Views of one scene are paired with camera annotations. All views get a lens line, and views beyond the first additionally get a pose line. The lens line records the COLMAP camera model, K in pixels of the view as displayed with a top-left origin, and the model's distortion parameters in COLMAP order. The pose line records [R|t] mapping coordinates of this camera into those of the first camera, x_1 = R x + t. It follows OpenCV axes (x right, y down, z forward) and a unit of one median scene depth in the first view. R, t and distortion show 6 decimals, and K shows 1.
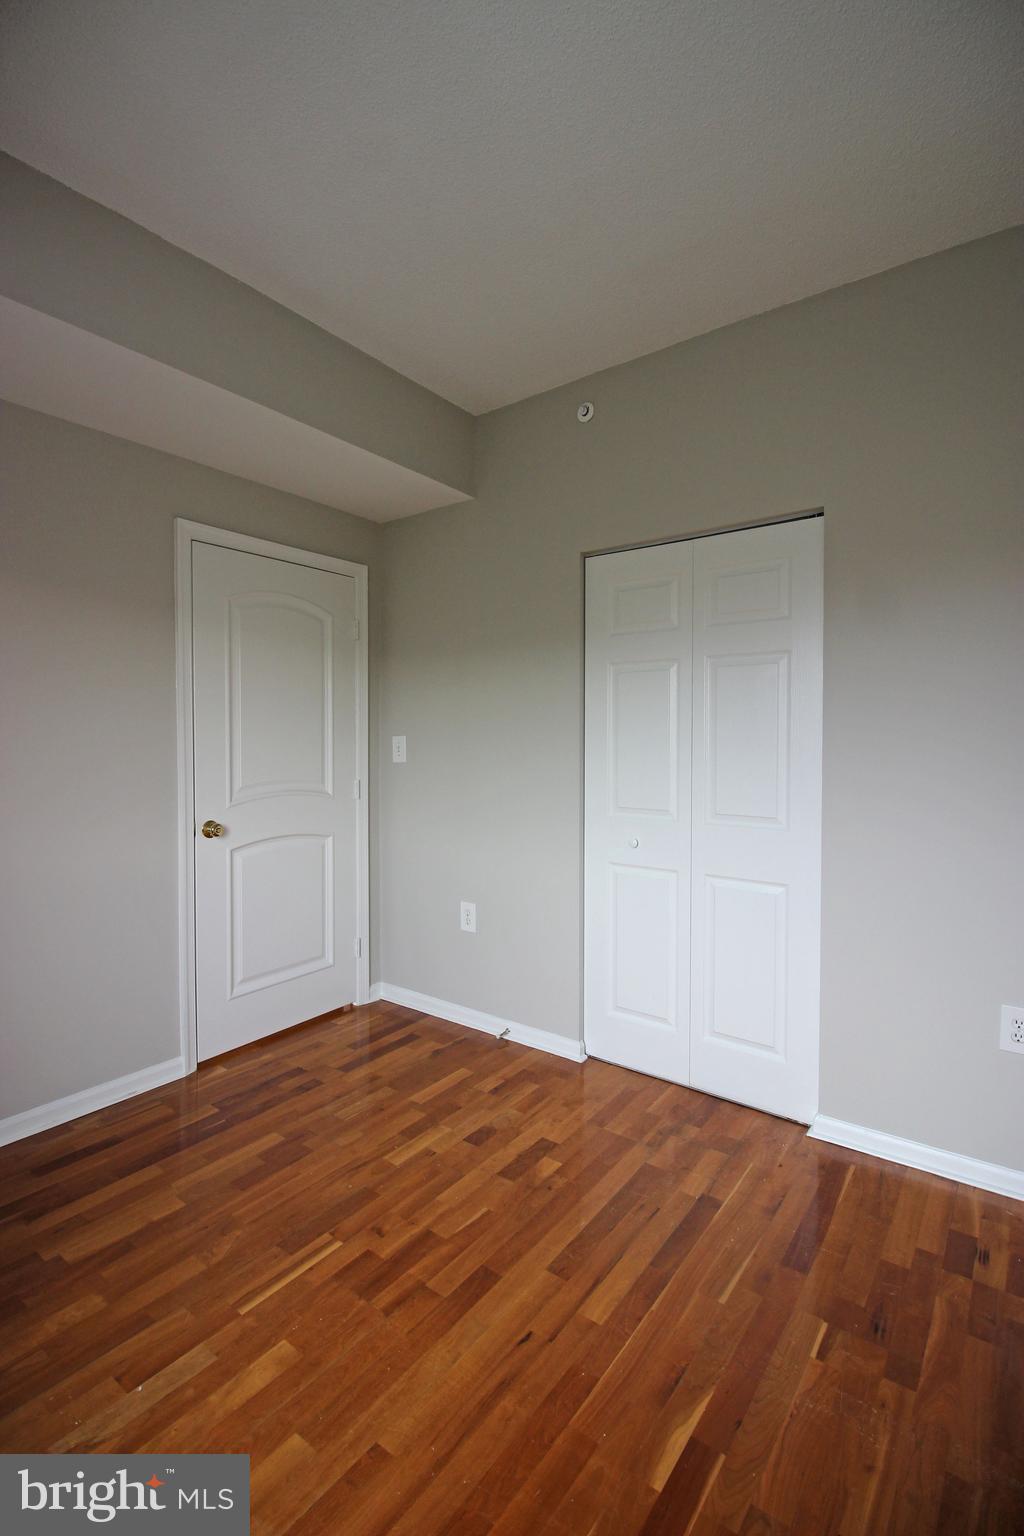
lens RADIAL K [[708.2, 0, 503.9], [0, 708.2, 749.4], [0, 0, 1]] dist [-0.000065, -0.012929]
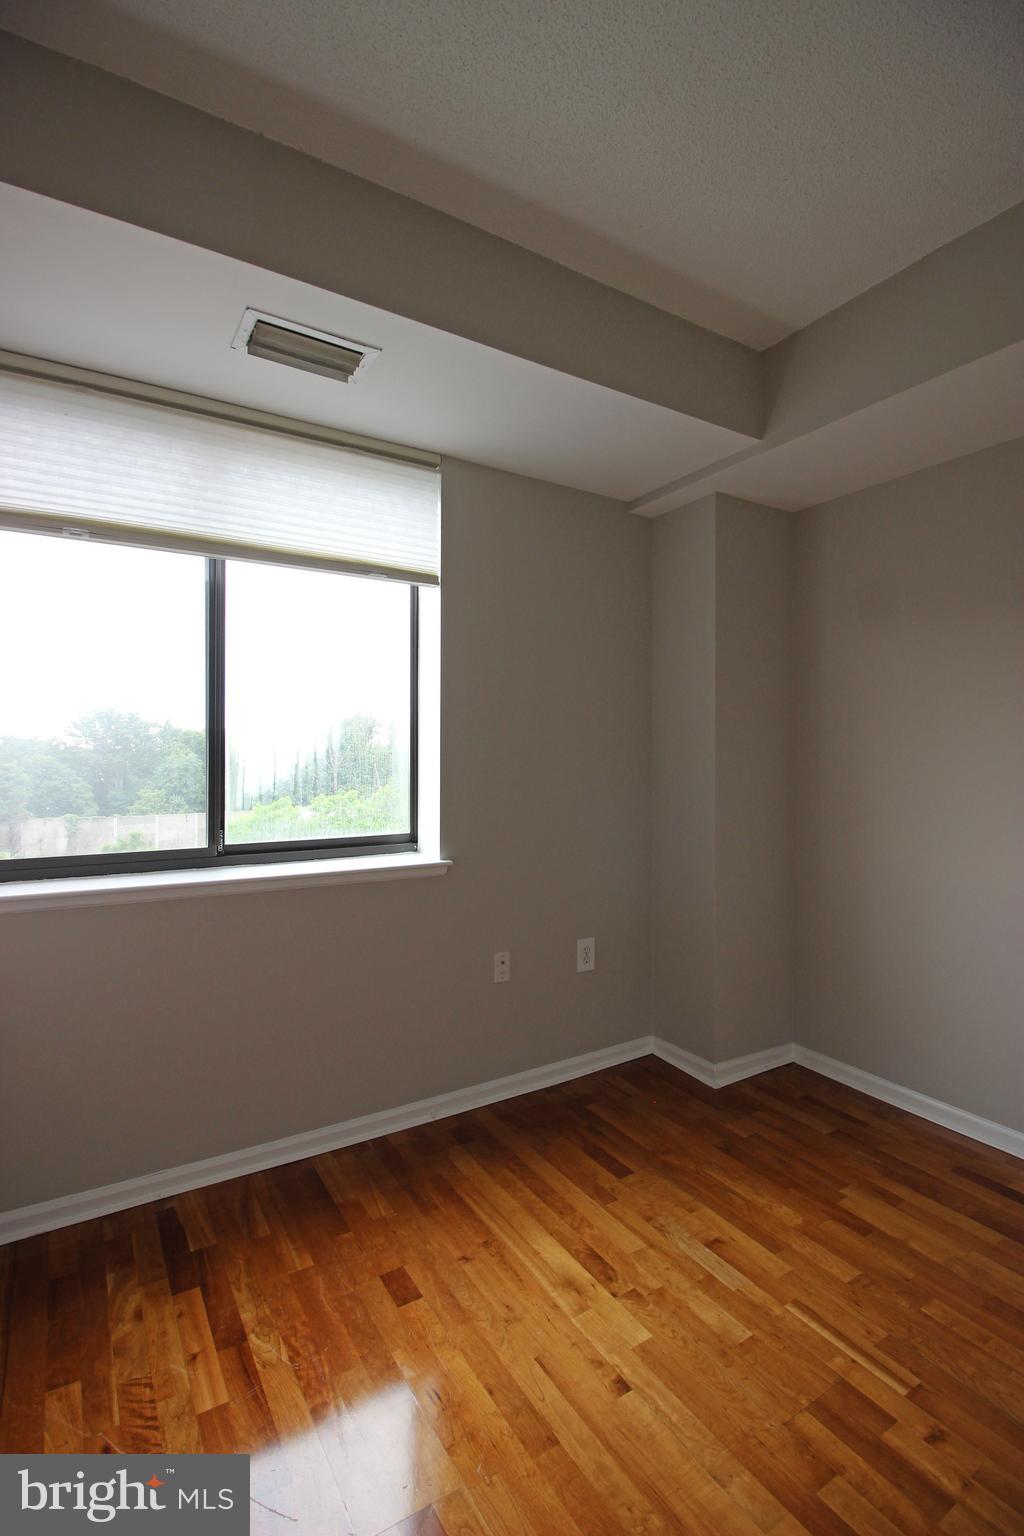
lens RADIAL K [[711.7, 0, 500.8], [0, 711.7, 757.9], [0, 0, 1]] dist [0.000314, -0.012577]
pose [[-0.371774, -0.002481, -0.928320, 0.679696], [-0.012184, 0.999923, 0.002207, -0.015943], [0.928243, 0.012131, -0.371776, 0.867073]]
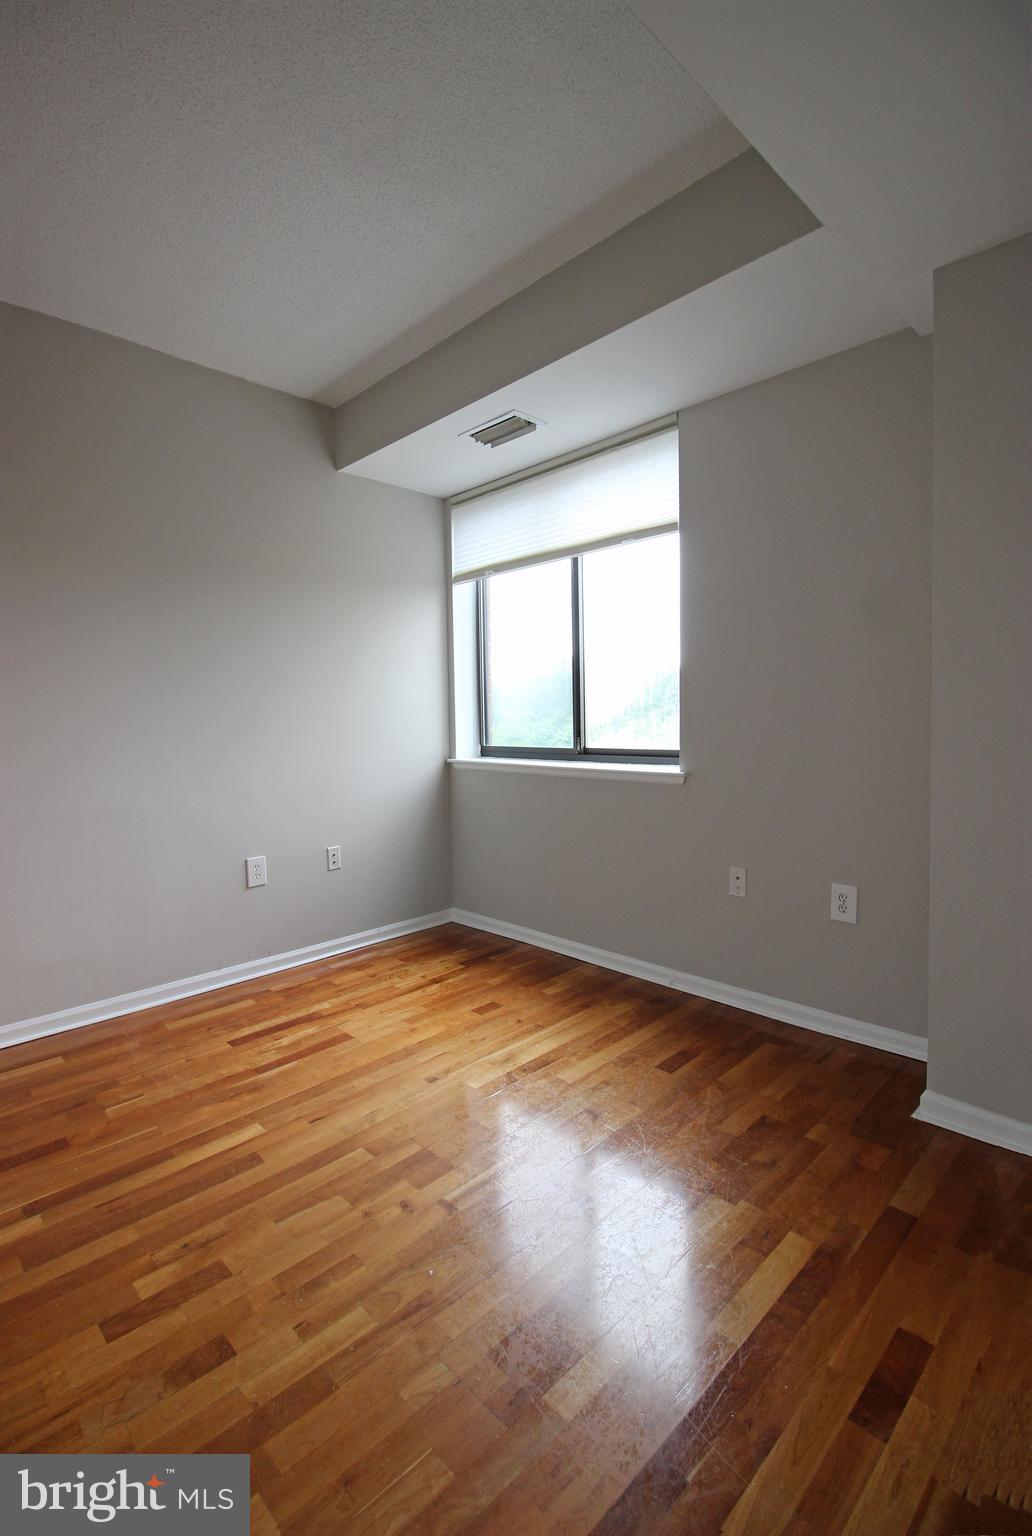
lens RADIAL K [[702.1, 0, 505.7], [0, 702.1, 750.9], [0, 0, 1]] dist [0.002060, -0.014137]
pose [[-0.987016, 0.008225, 0.160412, -0.471452], [0.018620, 0.997814, 0.063406, 0.036288], [-0.159539, 0.065569, -0.985012, 1.895543]]
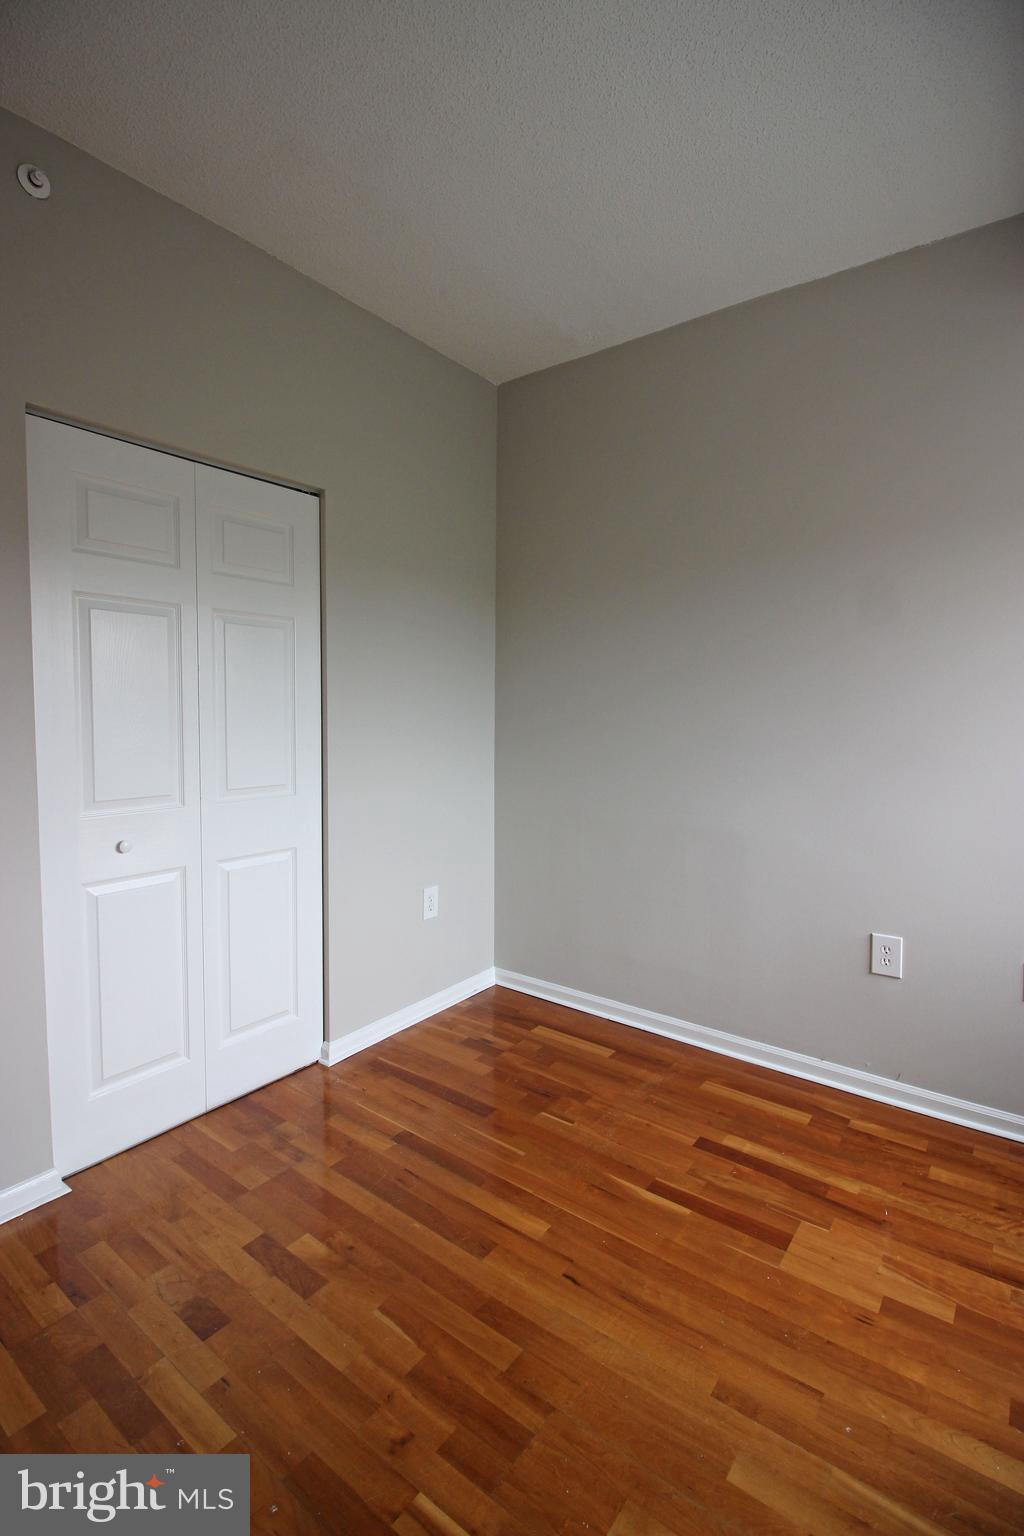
lens RADIAL K [[708.2, 0, 503.9], [0, 708.2, 749.4], [0, 0, 1]] dist [-0.000065, -0.012929]
pose [[0.011242, -0.057722, 0.998269, -0.824373], [0.010269, 0.998287, 0.057607, -0.009450], [-0.999884, 0.009604, 0.011816, 0.915817]]
